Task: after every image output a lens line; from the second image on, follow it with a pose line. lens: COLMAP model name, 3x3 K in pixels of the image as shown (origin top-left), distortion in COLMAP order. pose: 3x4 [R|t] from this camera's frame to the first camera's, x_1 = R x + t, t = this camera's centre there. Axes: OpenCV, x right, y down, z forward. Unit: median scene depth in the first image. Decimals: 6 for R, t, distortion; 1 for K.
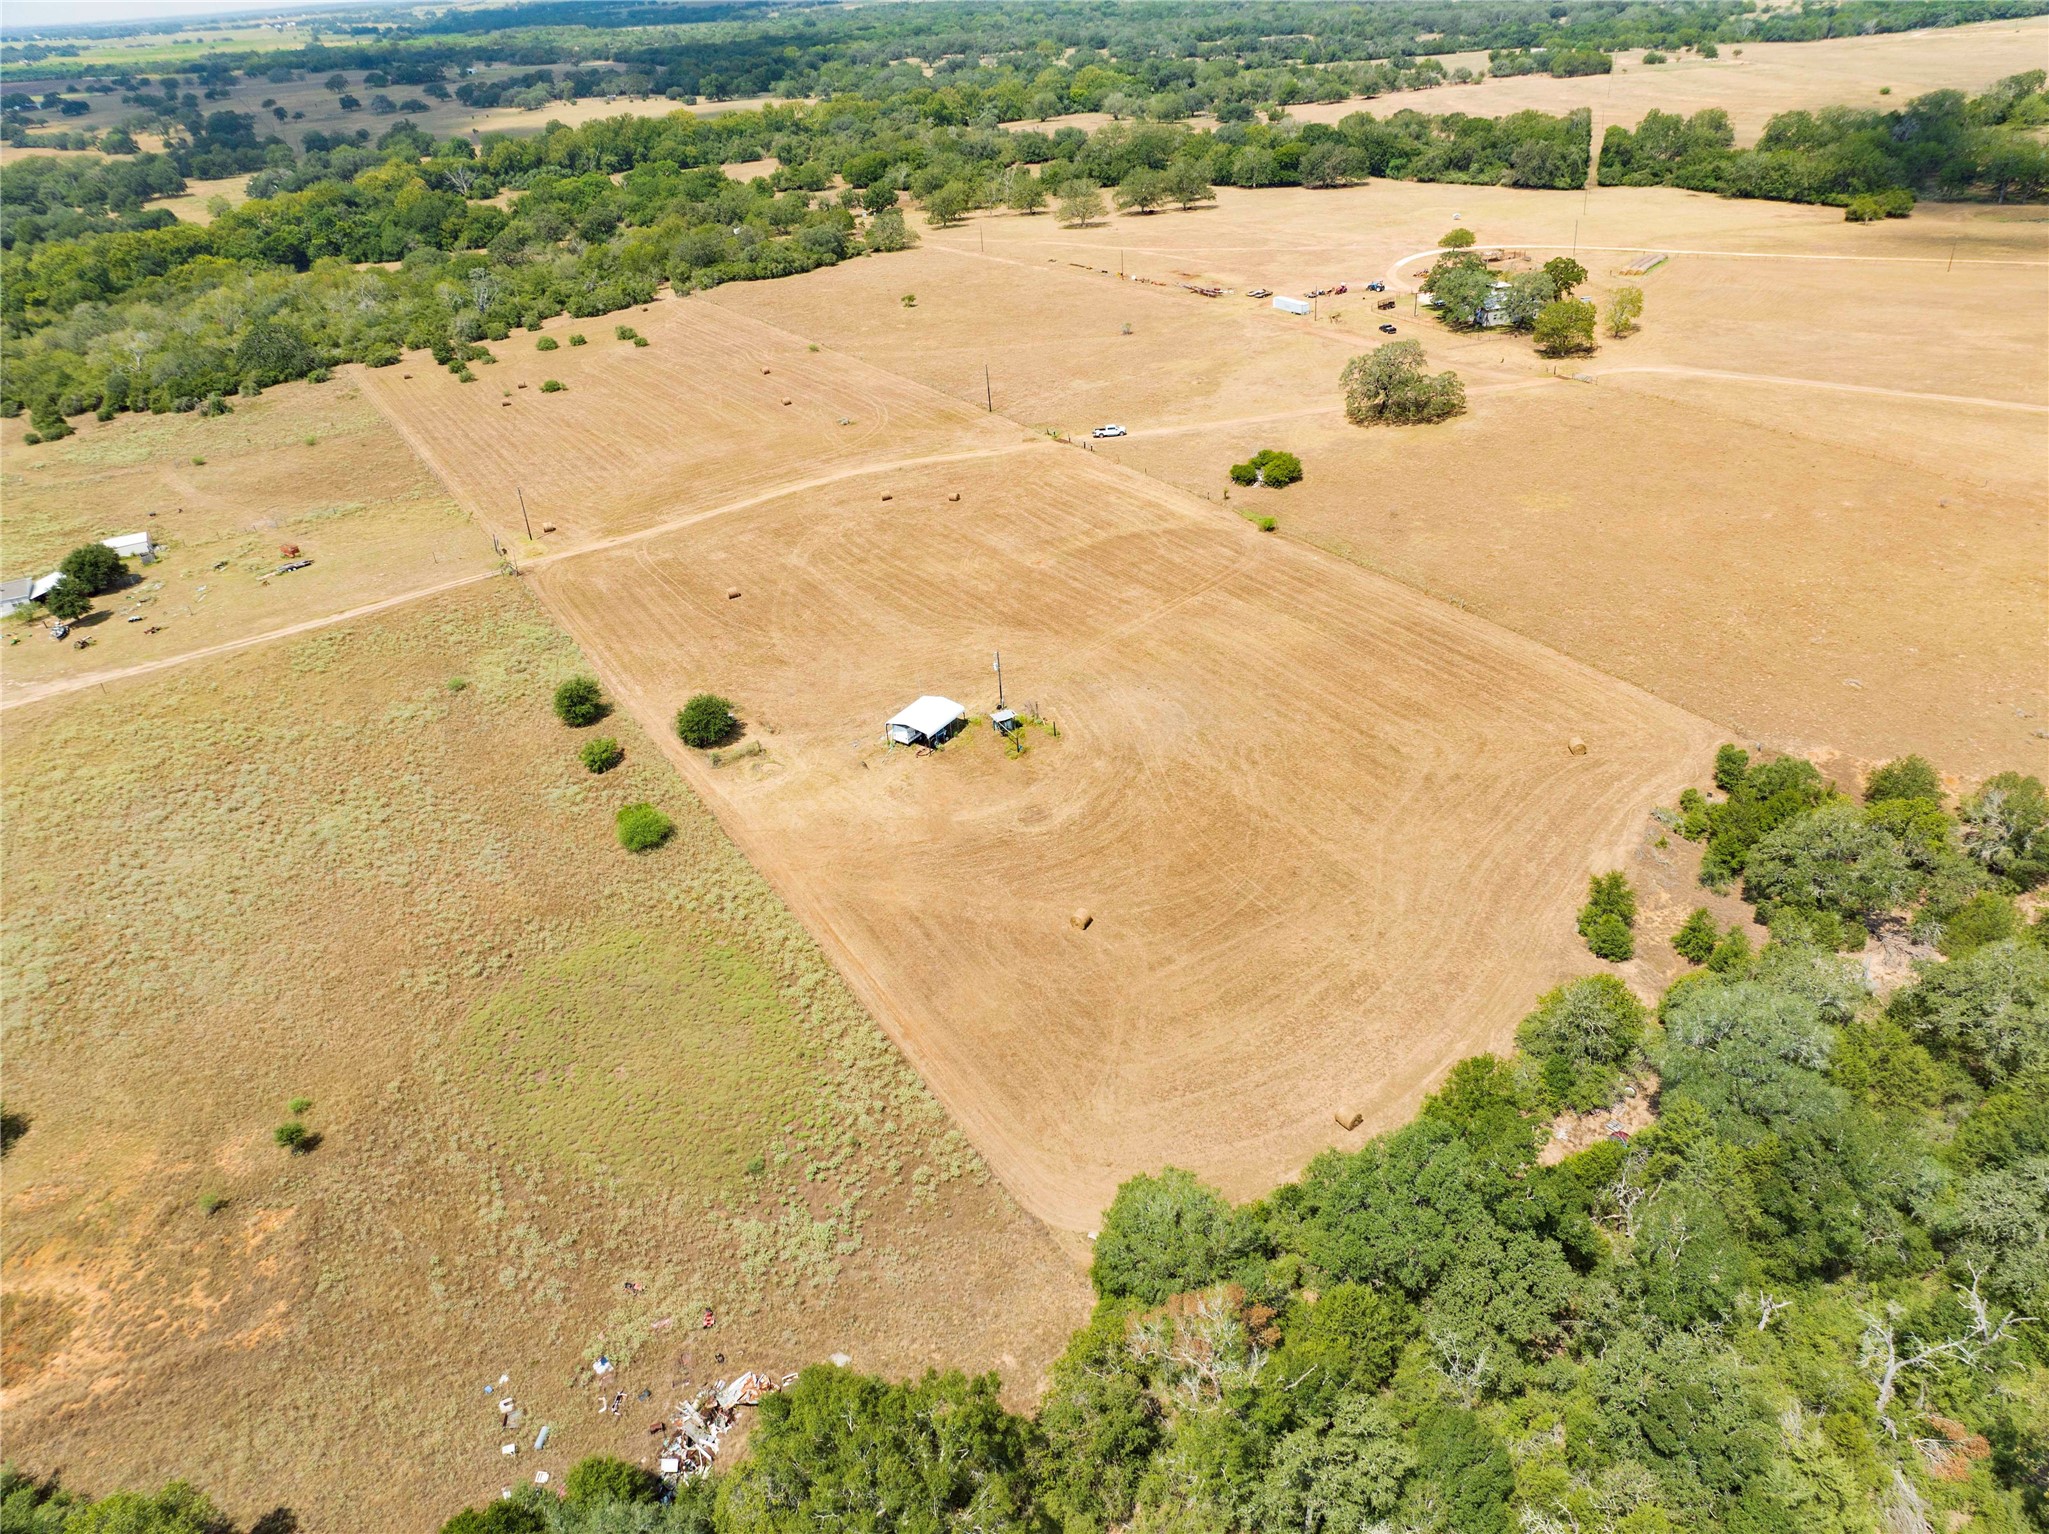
lens RADIAL K [[1440.8, 0, 1024.5], [0, 1440.8, 767.0], [0, 0, 1]] dist [-0.056232, 0.028205]
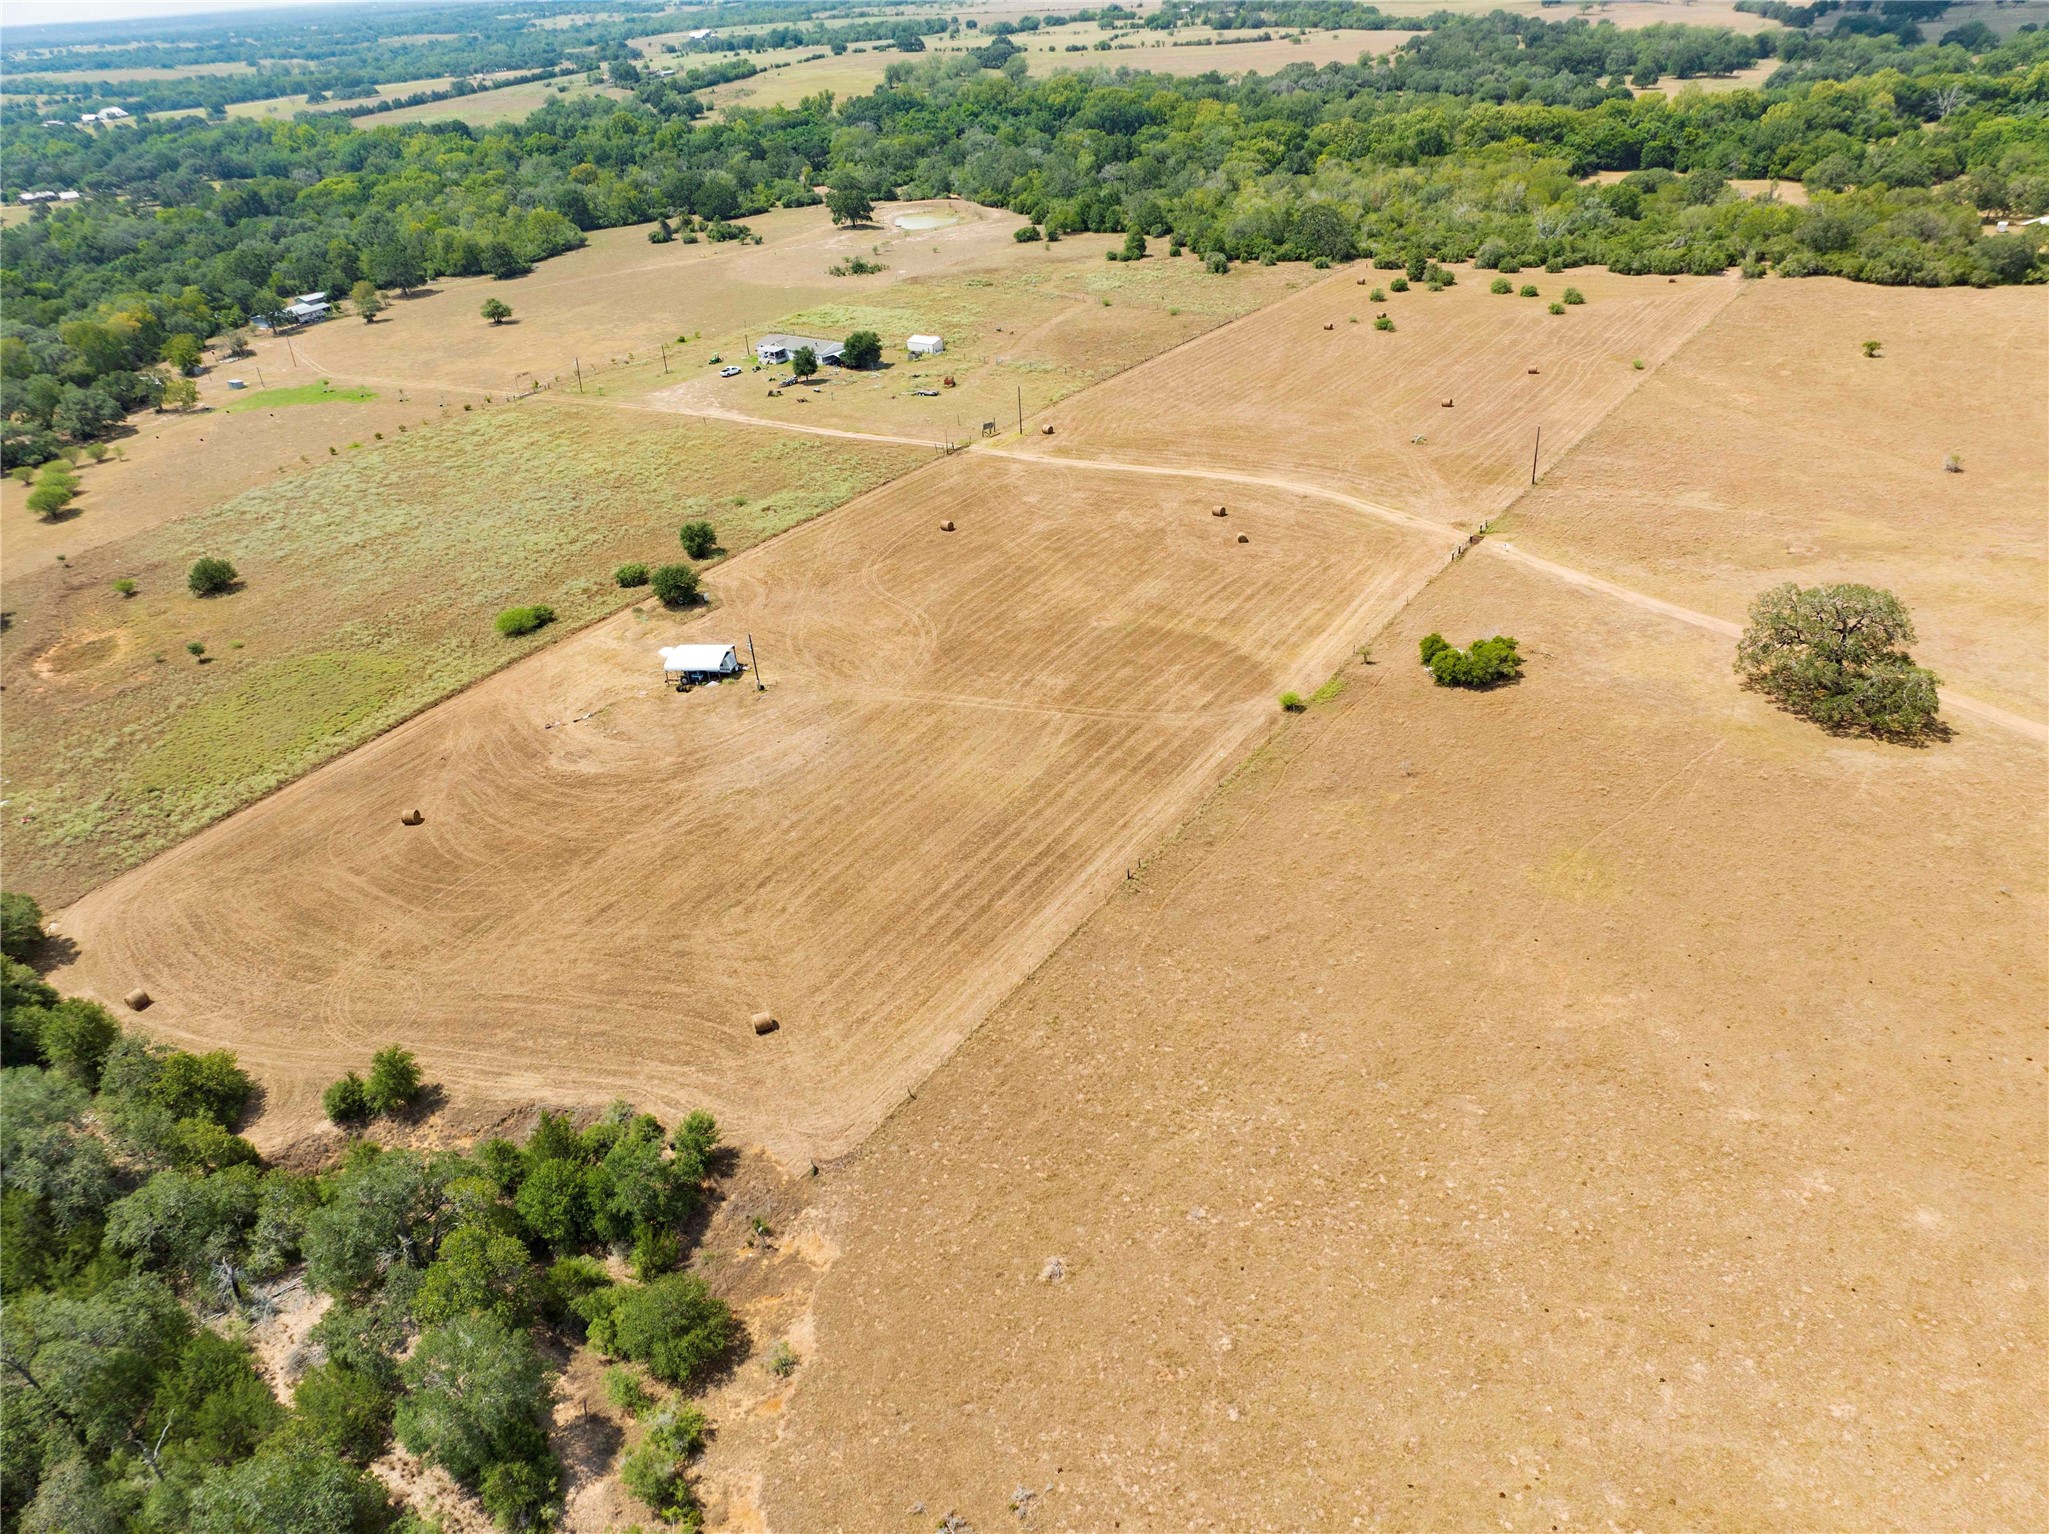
lens RADIAL K [[1440.8, 0, 1024.5], [0, 1440.8, 767.0], [0, 0, 1]] dist [-0.056232, 0.028205]
pose [[0.417506, 0.485699, -0.767975, 0.658015], [-0.420527, 0.852484, 0.310529, -0.293366], [0.805510, 0.193306, 0.560167, 0.436684]]
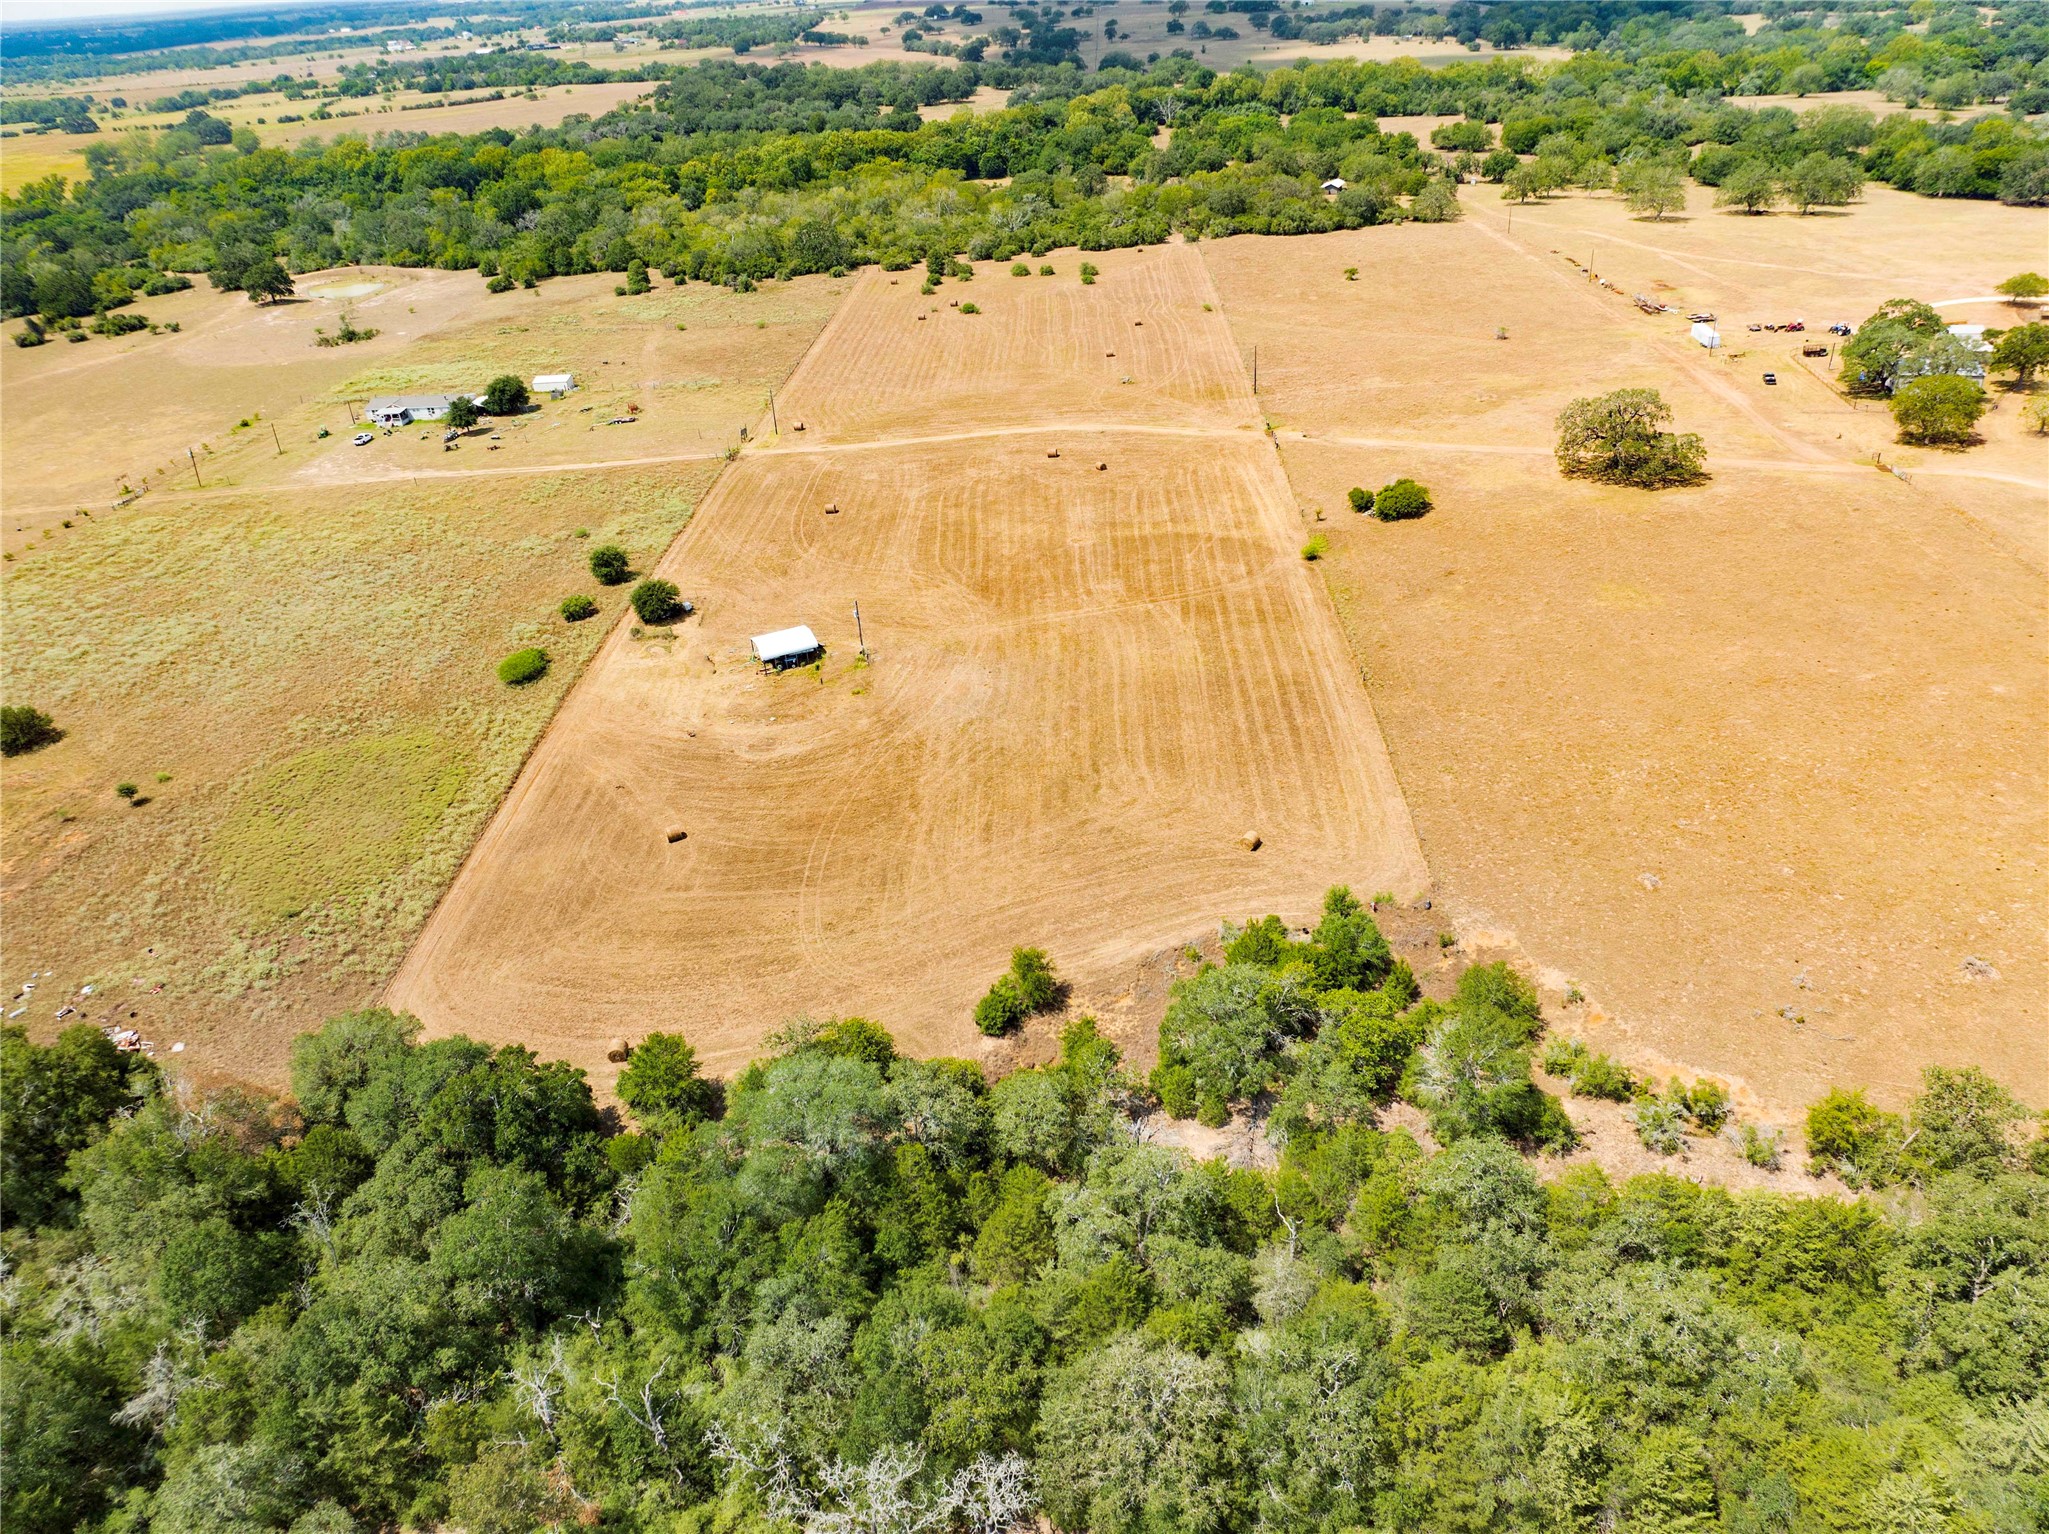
lens RADIAL K [[1440.8, 0, 1024.5], [0, 1440.8, 767.0], [0, 0, 1]] dist [-0.056232, 0.028205]
pose [[0.836670, 0.284053, -0.468292, 0.456331], [-0.265625, 0.958163, 0.106618, -0.079535], [0.478985, 0.035186, 0.877117, 0.087554]]
